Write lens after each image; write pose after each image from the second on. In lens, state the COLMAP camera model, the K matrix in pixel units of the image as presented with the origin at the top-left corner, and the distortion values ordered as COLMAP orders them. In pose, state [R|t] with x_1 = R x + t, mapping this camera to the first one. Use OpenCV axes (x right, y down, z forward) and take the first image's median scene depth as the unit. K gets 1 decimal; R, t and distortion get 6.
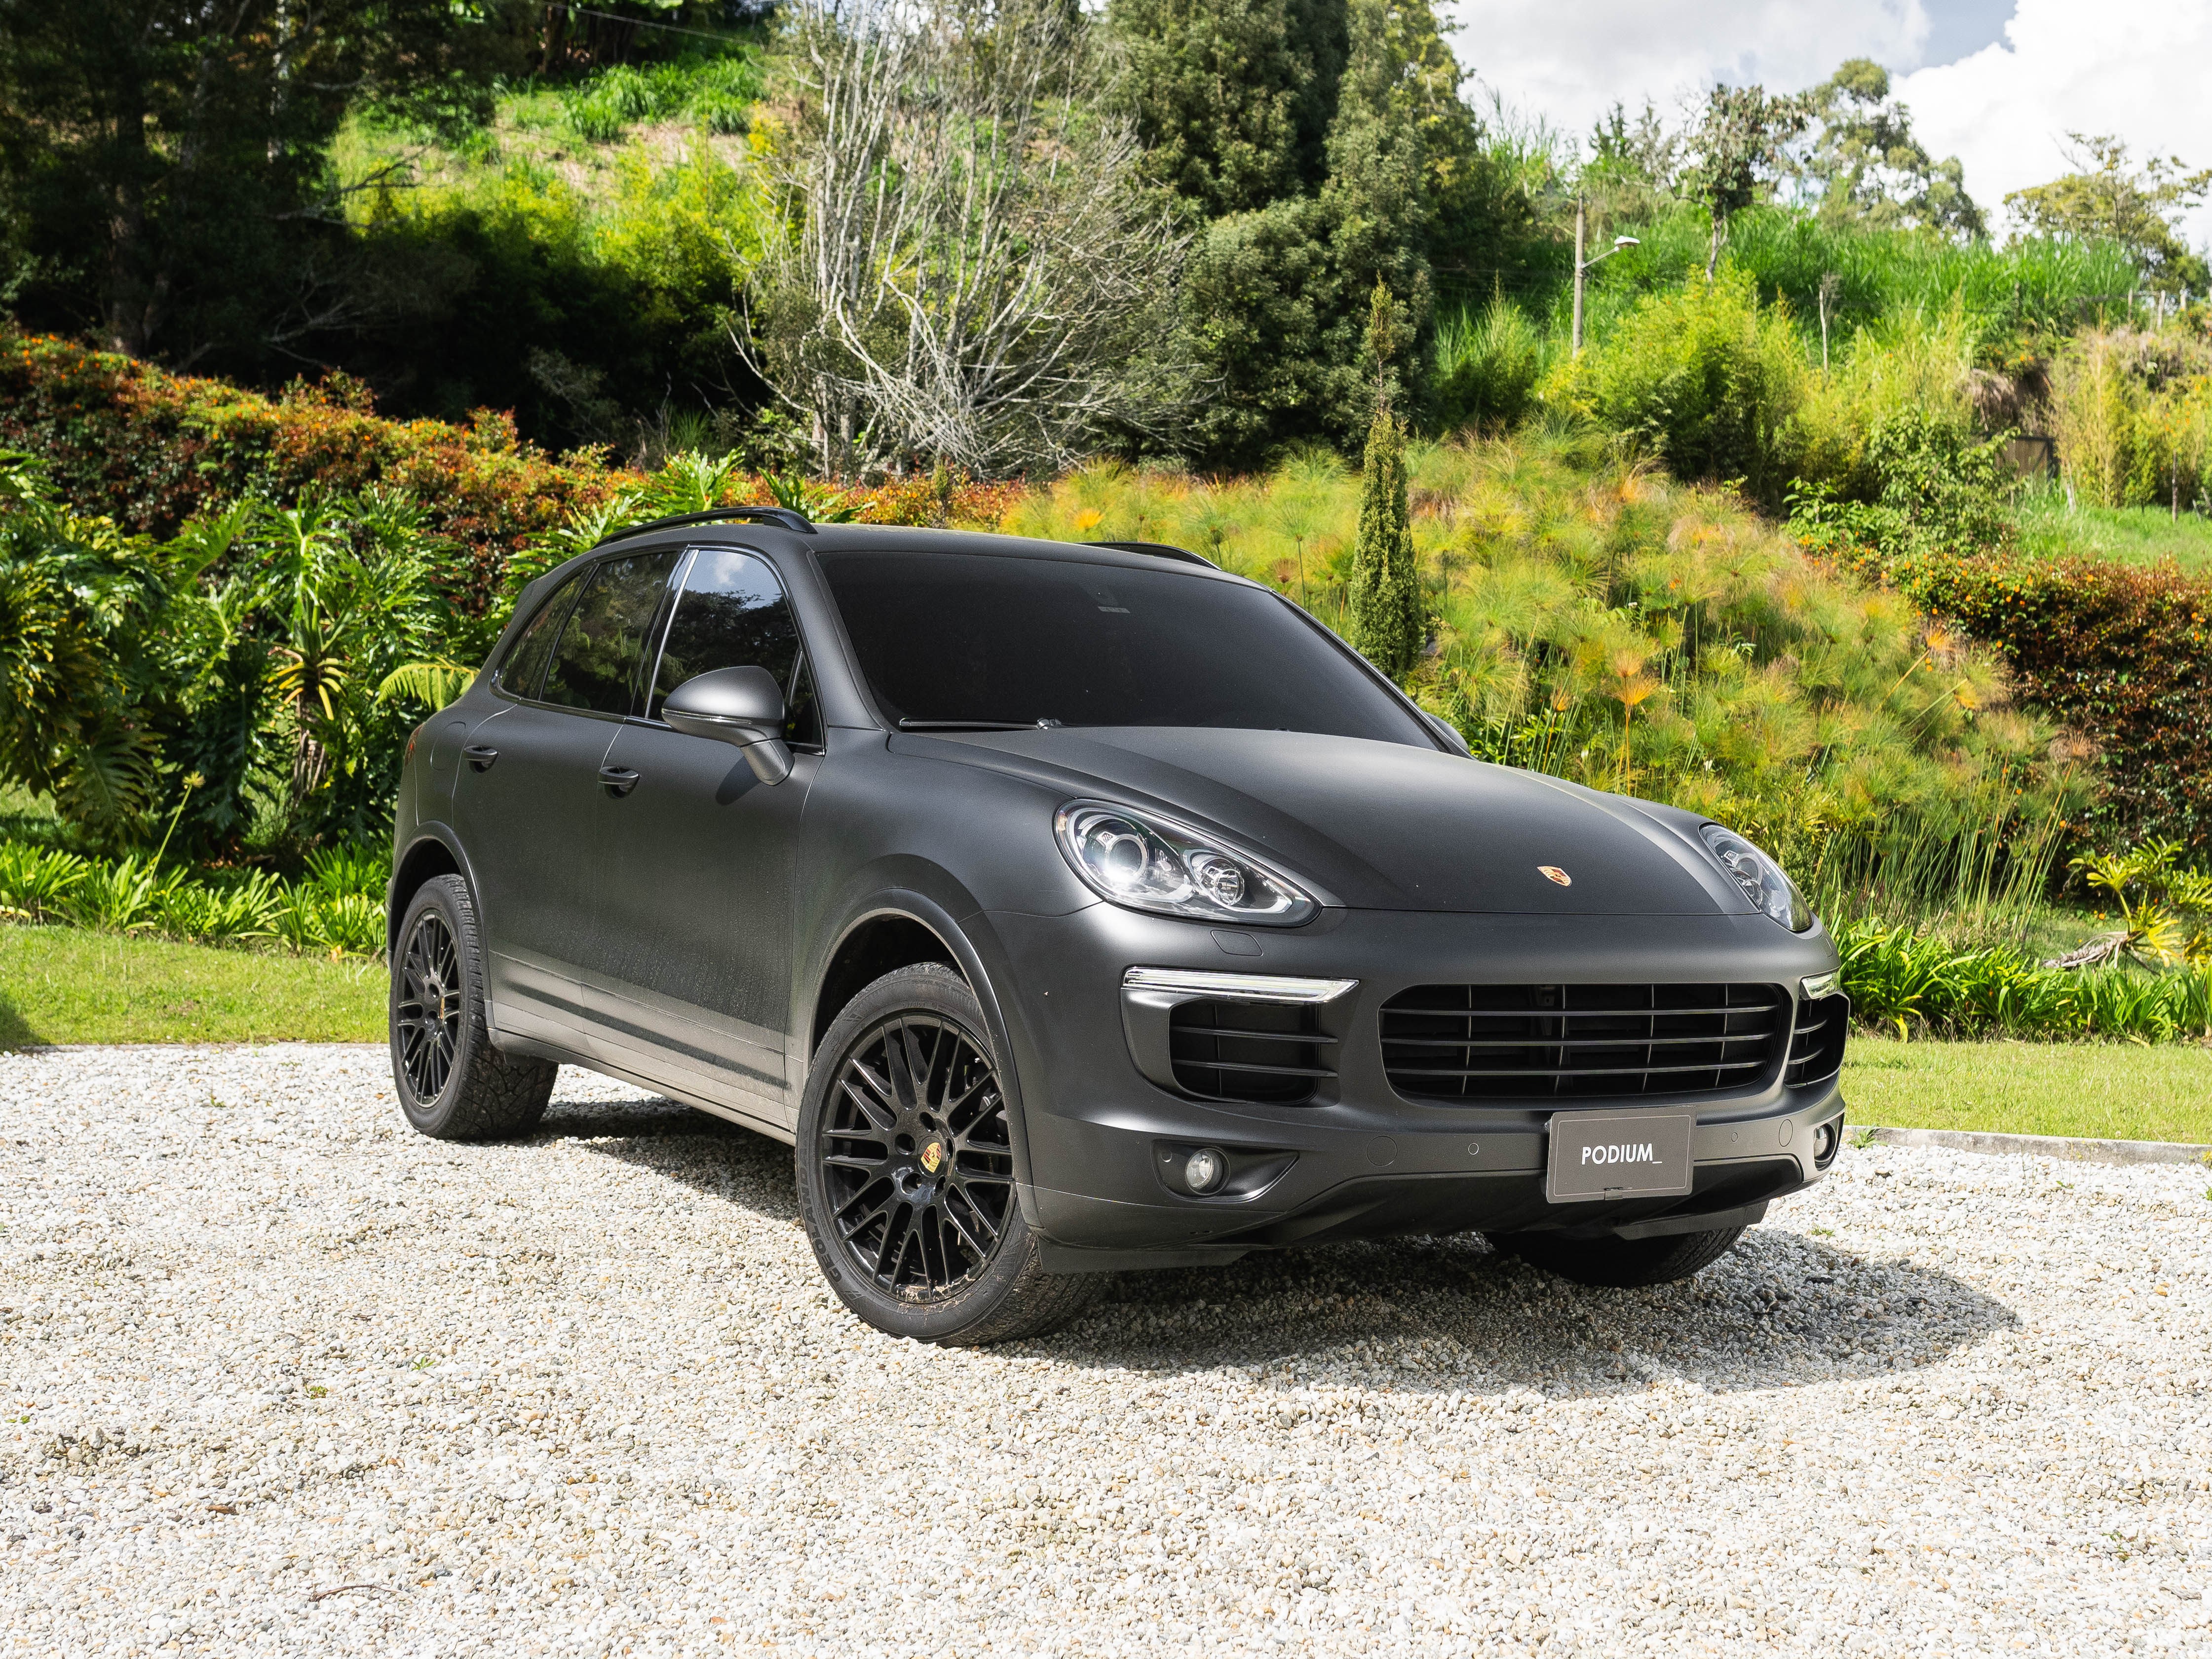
lens RADIAL K [[2844.1, 0, 1243.3], [0, 2844.1, 829.2], [0, 0, 1]] dist [0.004945, 0.000000]
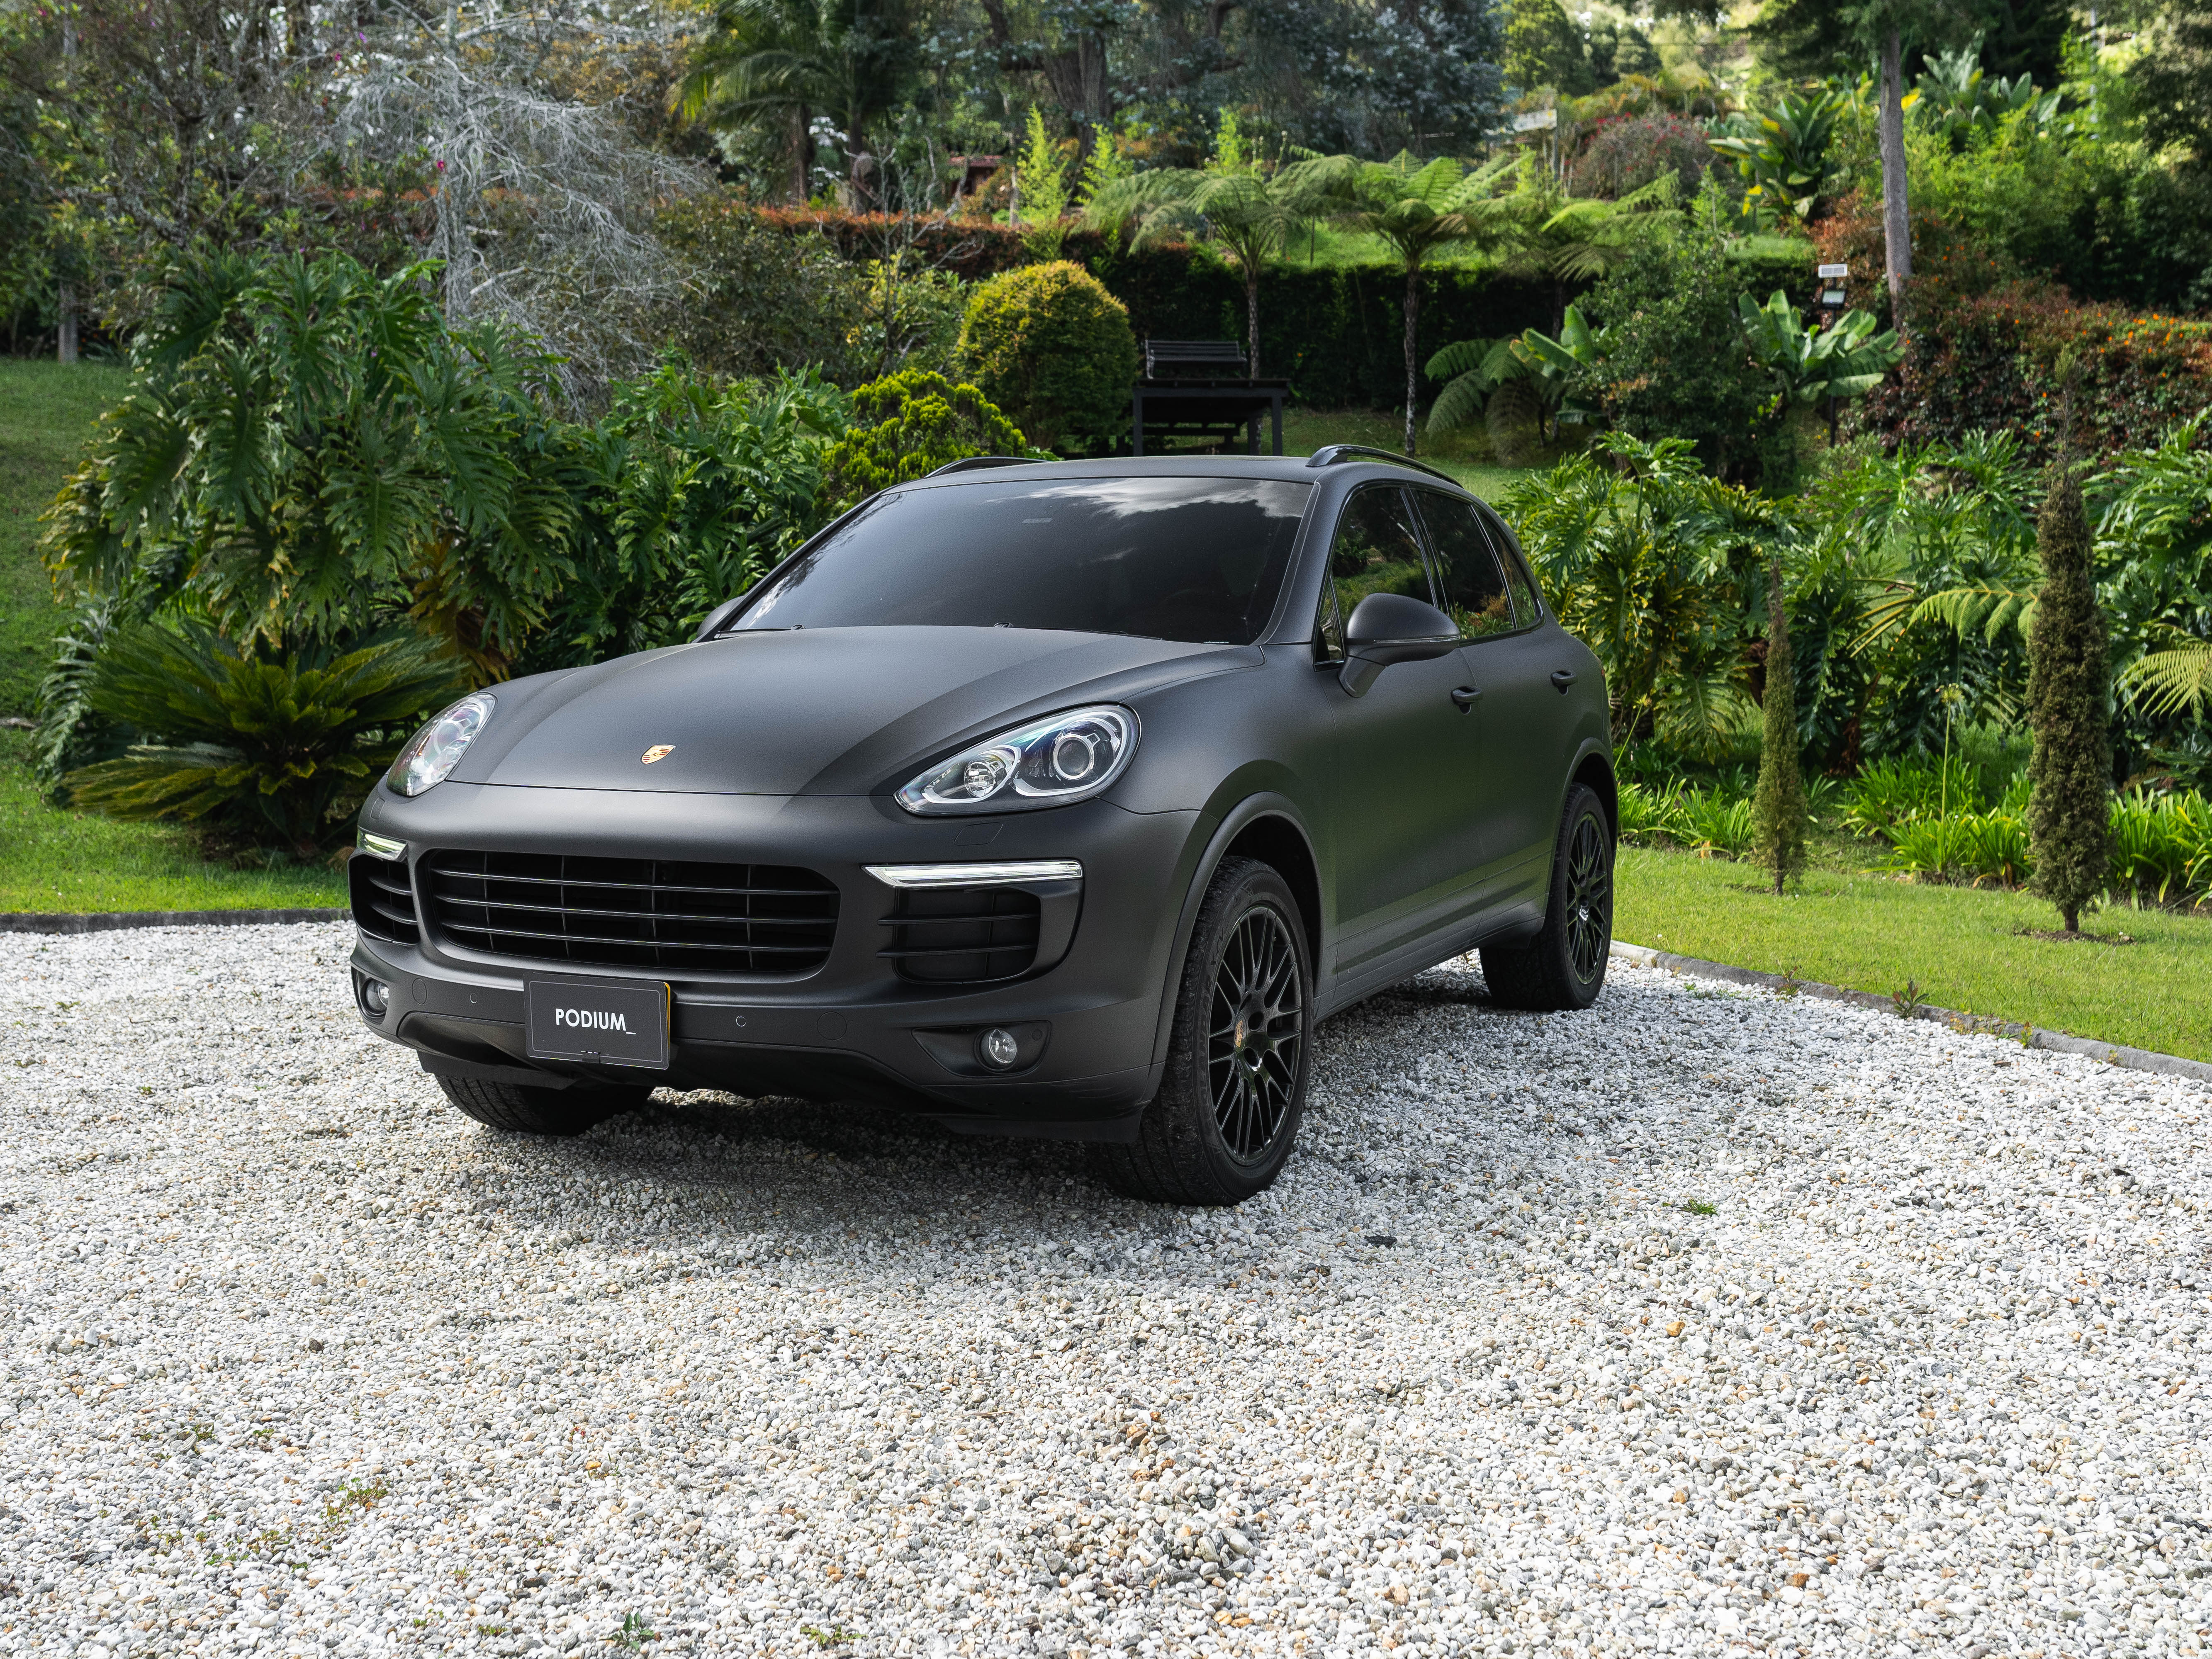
lens RADIAL K [[2395.3, 0, 1107.1], [0, 2395.3, 848.6], [0, 0, 1]] dist [0.004804, 0.000000]
pose [[0.522964, 0.025748, -0.851966, 0.199773], [0.007086, 0.999378, 0.034552, 0.004408], [0.852325, -0.024107, 0.522456, 0.144413]]
